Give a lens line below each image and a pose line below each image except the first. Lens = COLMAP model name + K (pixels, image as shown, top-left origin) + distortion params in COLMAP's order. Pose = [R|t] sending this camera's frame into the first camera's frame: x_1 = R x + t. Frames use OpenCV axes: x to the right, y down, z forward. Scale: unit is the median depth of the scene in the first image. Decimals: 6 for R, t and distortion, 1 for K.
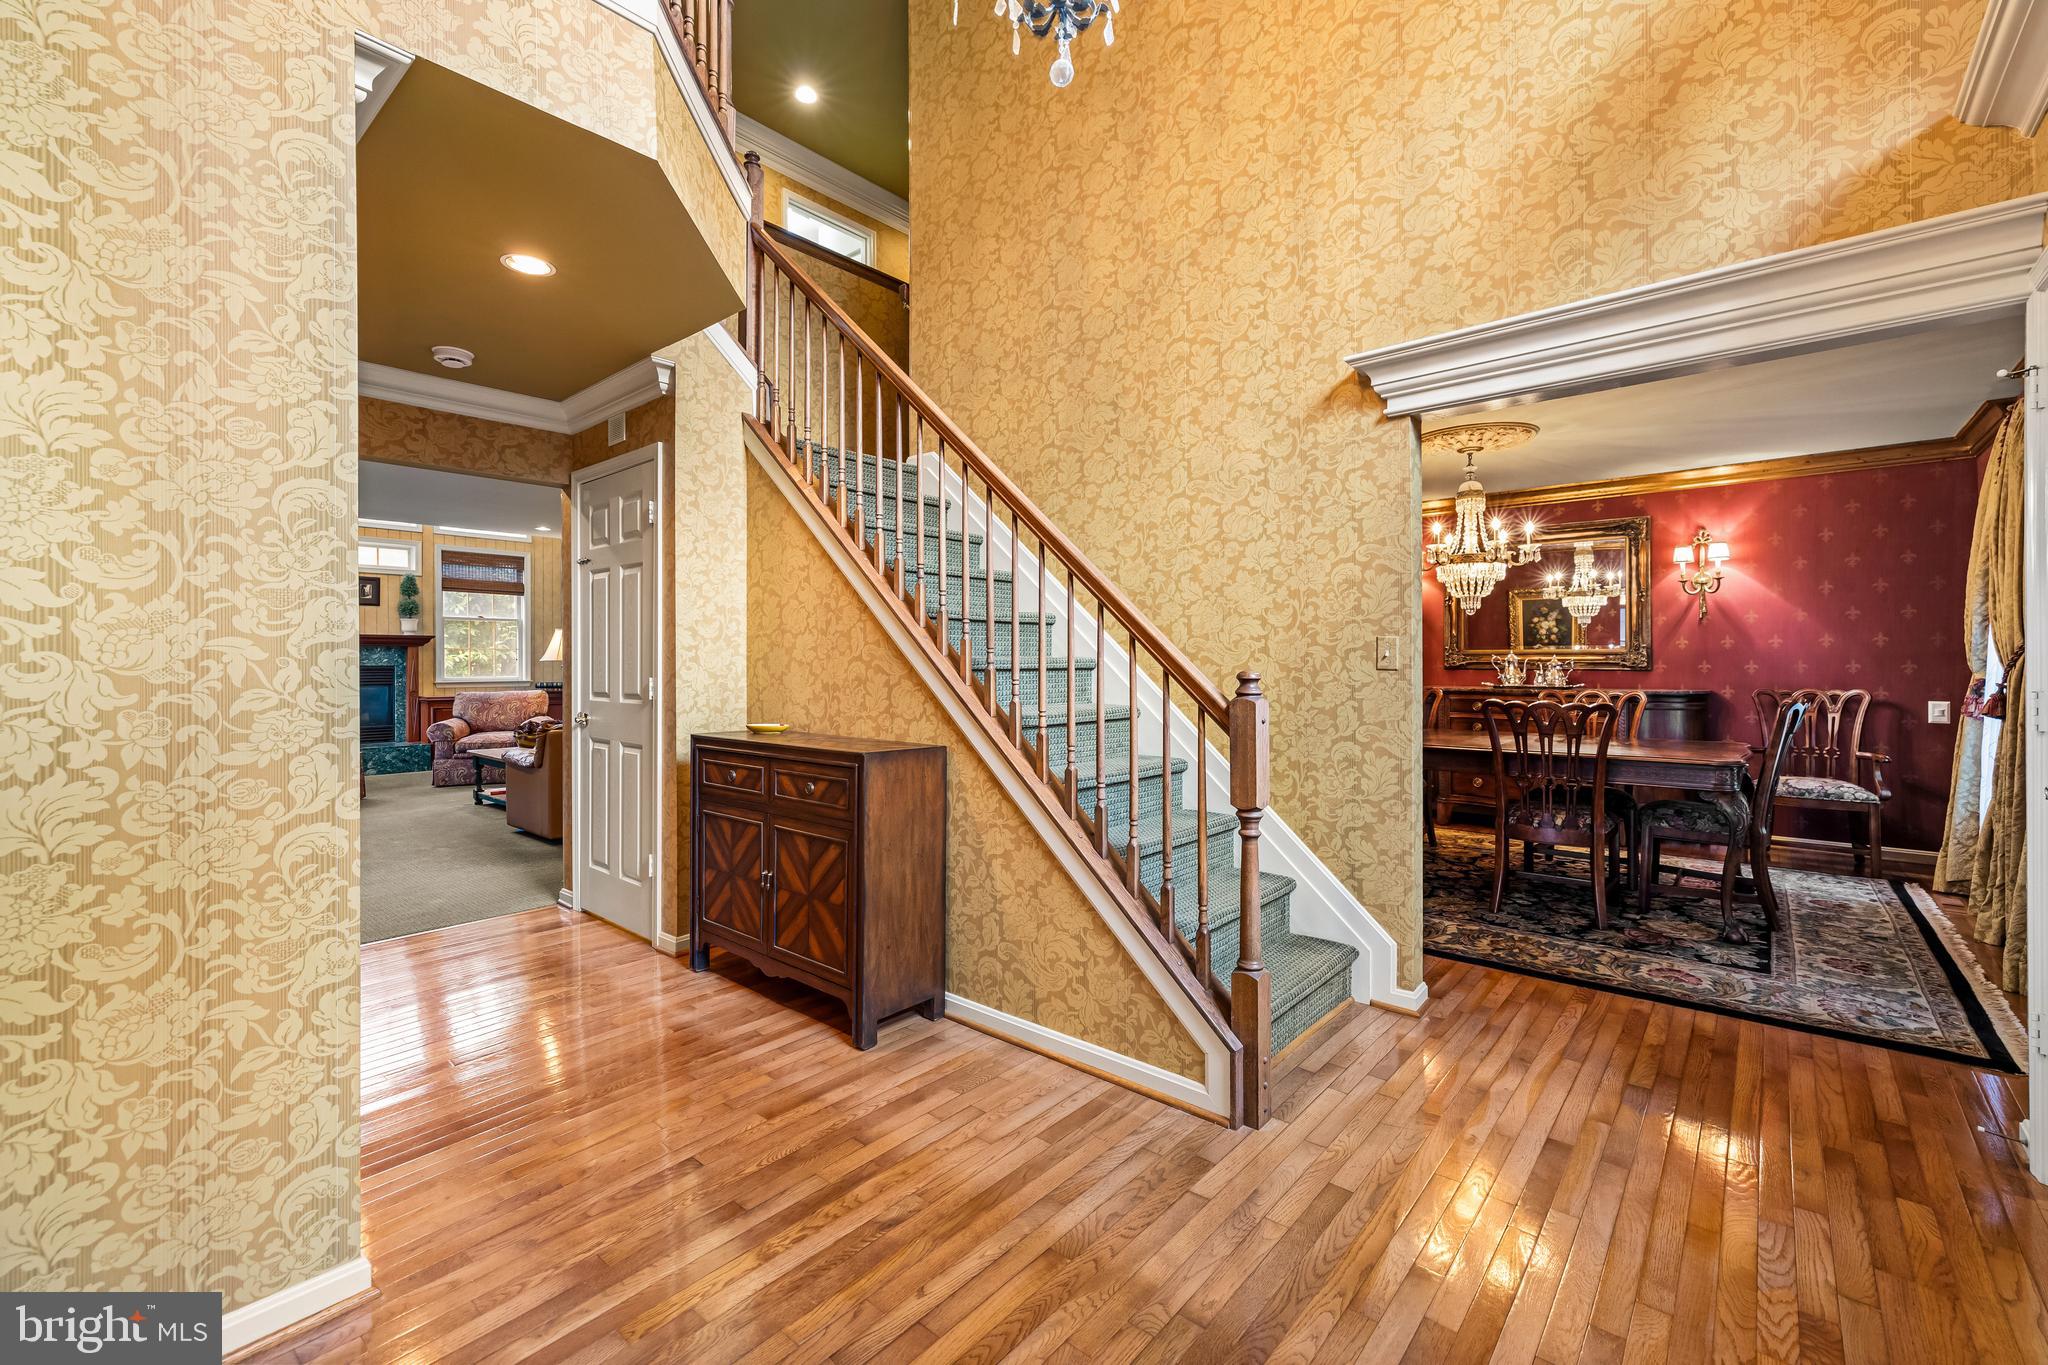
lens RADIAL K [[862.0, 0, 1015.6], [0, 862.0, 668.7], [0, 0, 1]] dist [0.001461, 0.000885]
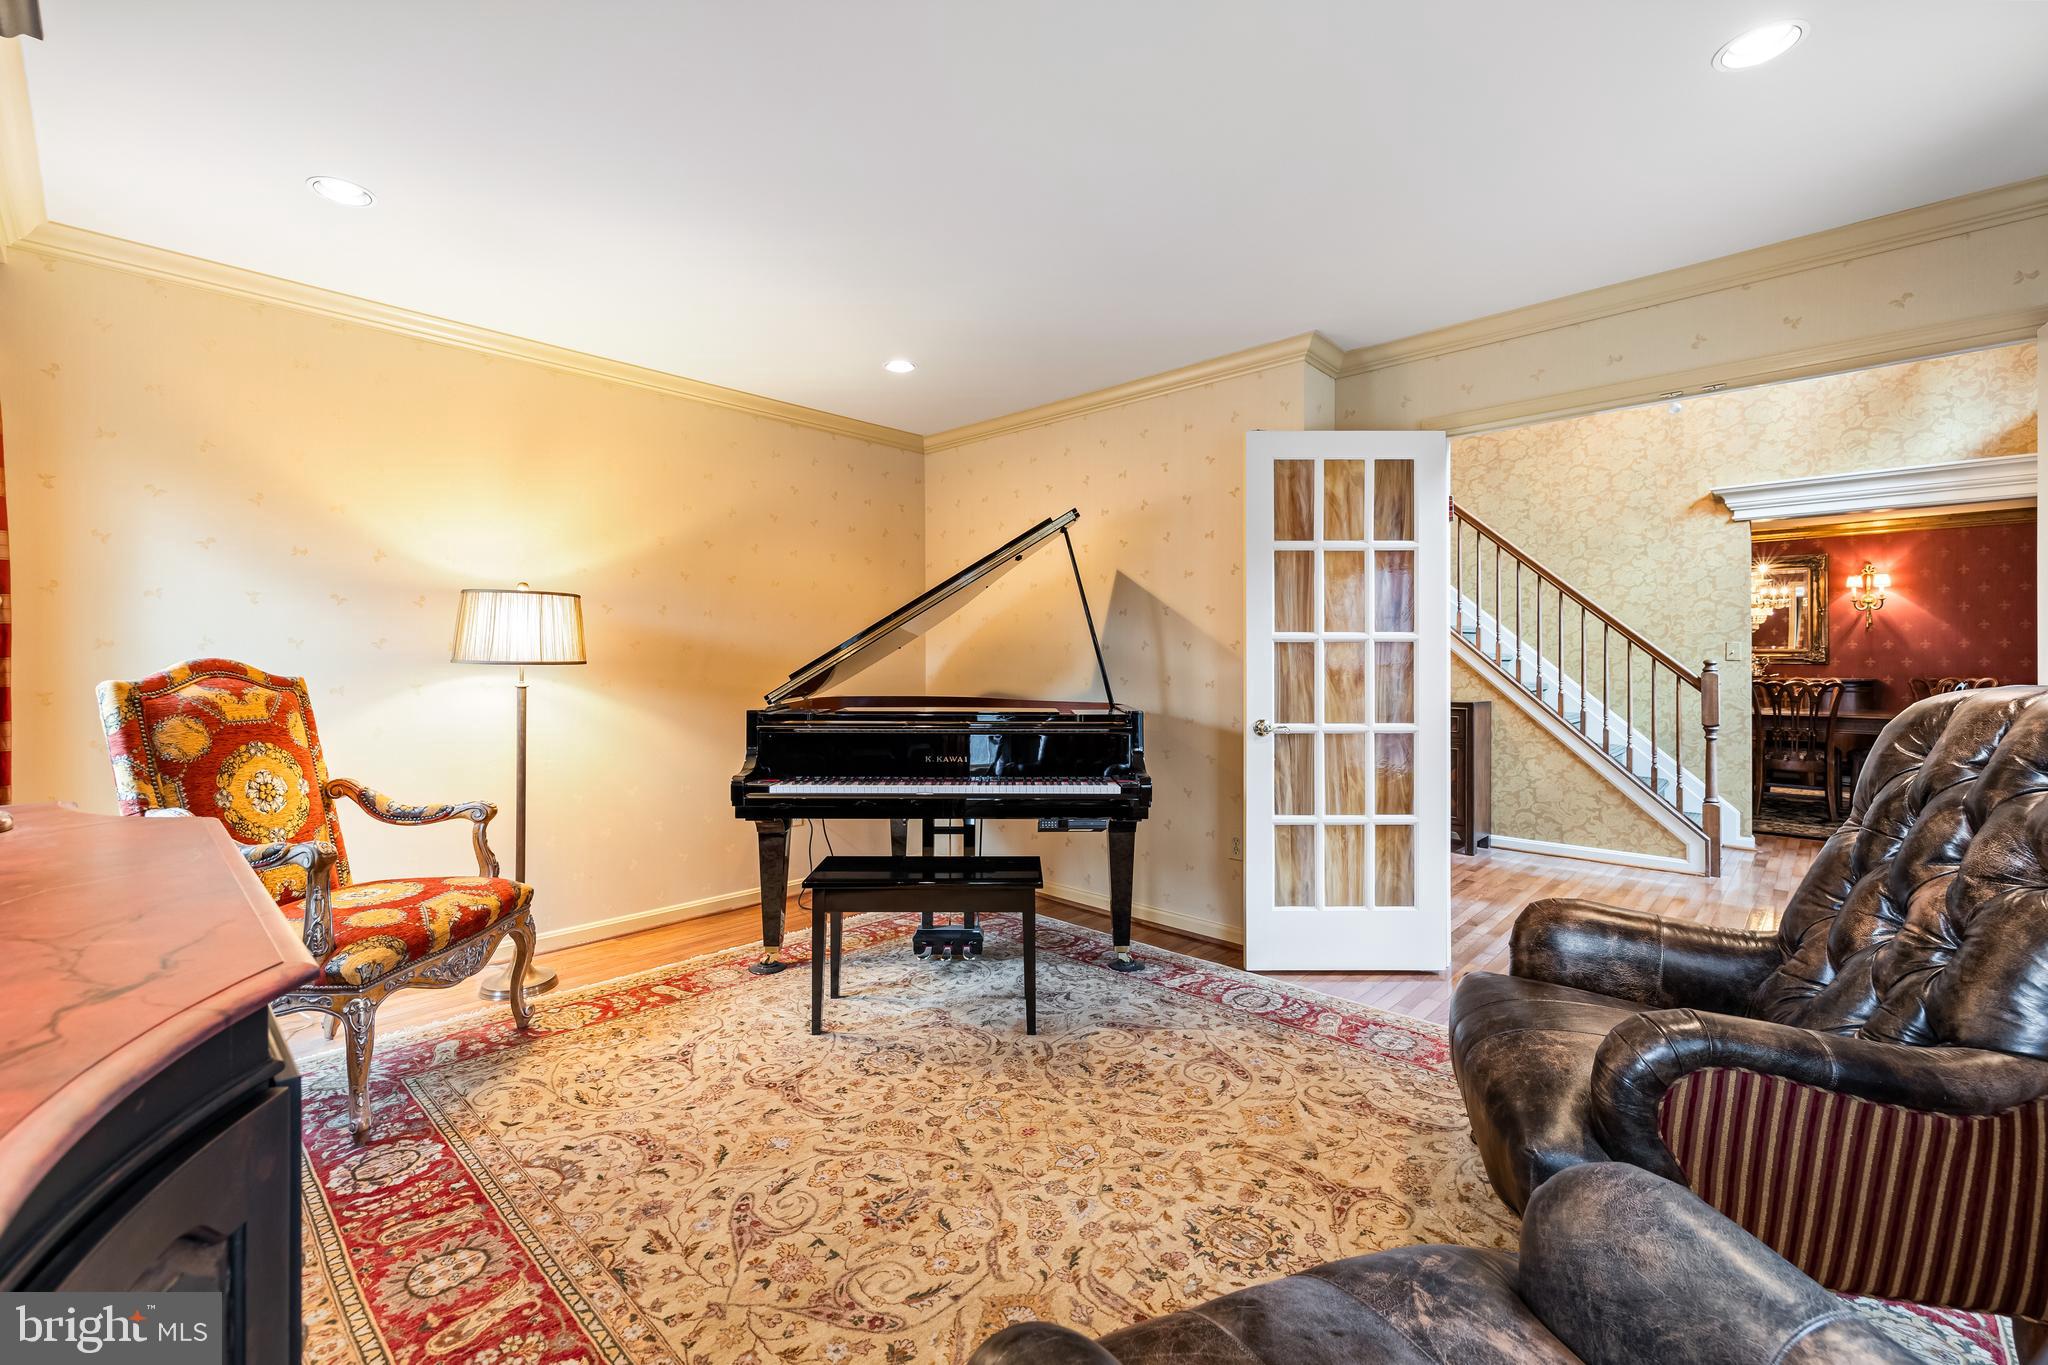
lens RADIAL K [[862.0, 0, 1017.1], [0, 862.0, 664.1], [0, 0, 1]] dist [0.001461, 0.000885]
pose [[0.999063, 0.003086, -0.043167, -0.973422], [-0.003218, 0.999990, -0.002982, 0.018567], [0.043157, 0.003118, 0.999063, -0.855927]]
